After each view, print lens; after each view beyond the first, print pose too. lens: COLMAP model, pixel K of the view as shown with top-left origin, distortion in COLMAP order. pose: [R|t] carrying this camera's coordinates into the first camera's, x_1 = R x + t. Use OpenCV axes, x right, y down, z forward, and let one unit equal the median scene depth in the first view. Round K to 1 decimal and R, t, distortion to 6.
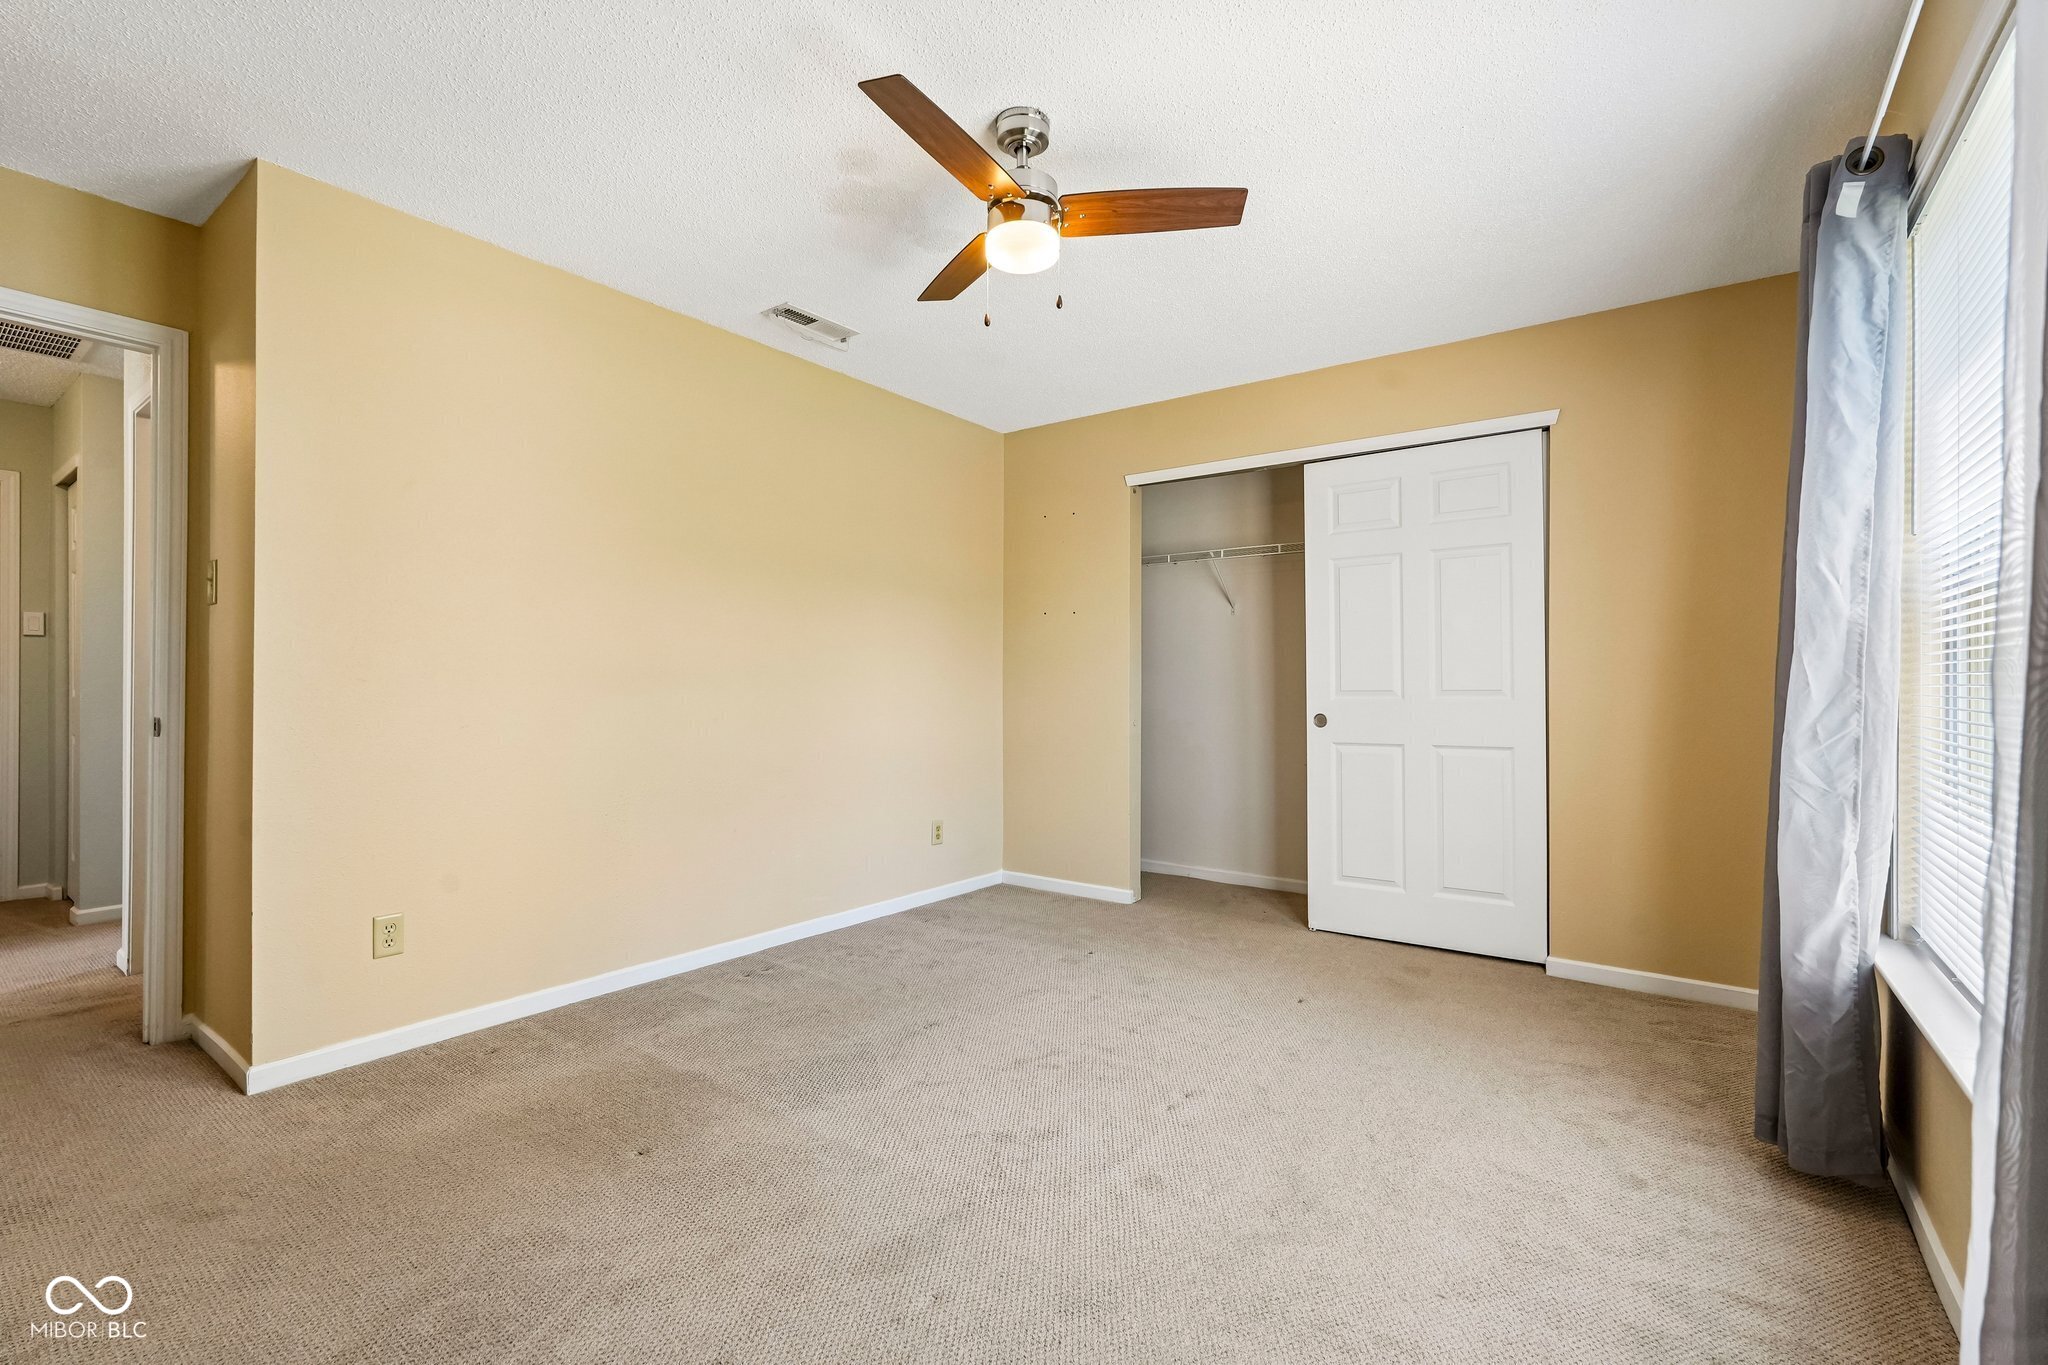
lens RADIAL K [[896.4, 0, 1021.6], [0, 896.4, 684.0], [0, 0, 1]] dist [-0.016614, 0.008459]
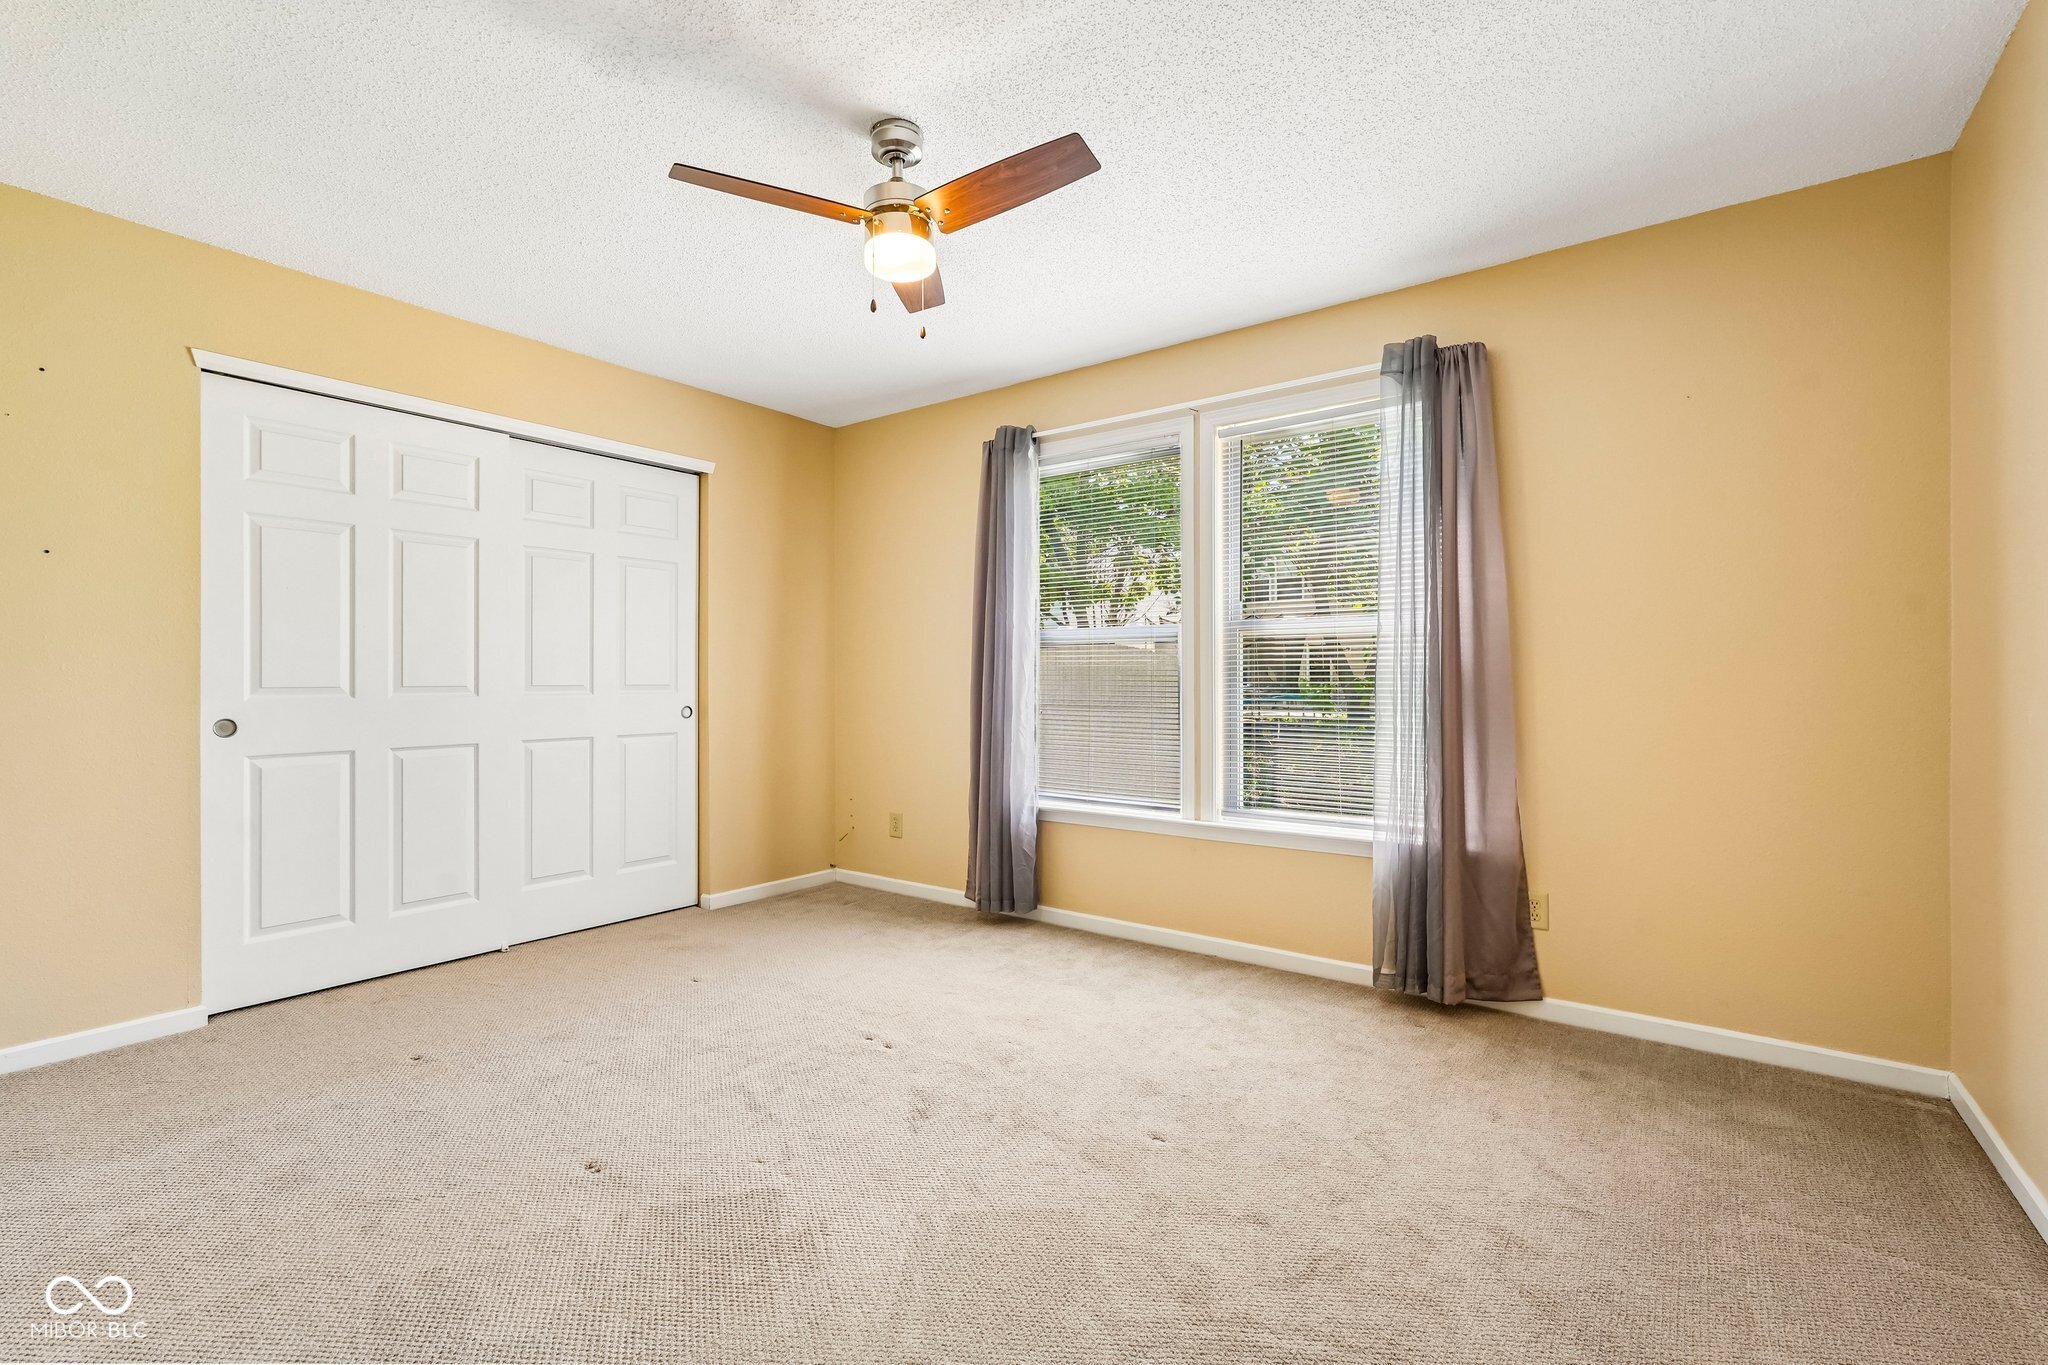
lens RADIAL K [[896.4, 0, 1021.6], [0, 896.4, 684.0], [0, 0, 1]] dist [-0.016614, 0.008459]
pose [[0.012757, -0.009679, 0.999872, -0.878896], [0.000409, 0.999953, 0.009675, -0.006410], [-0.999919, 0.000285, 0.012761, 0.718964]]
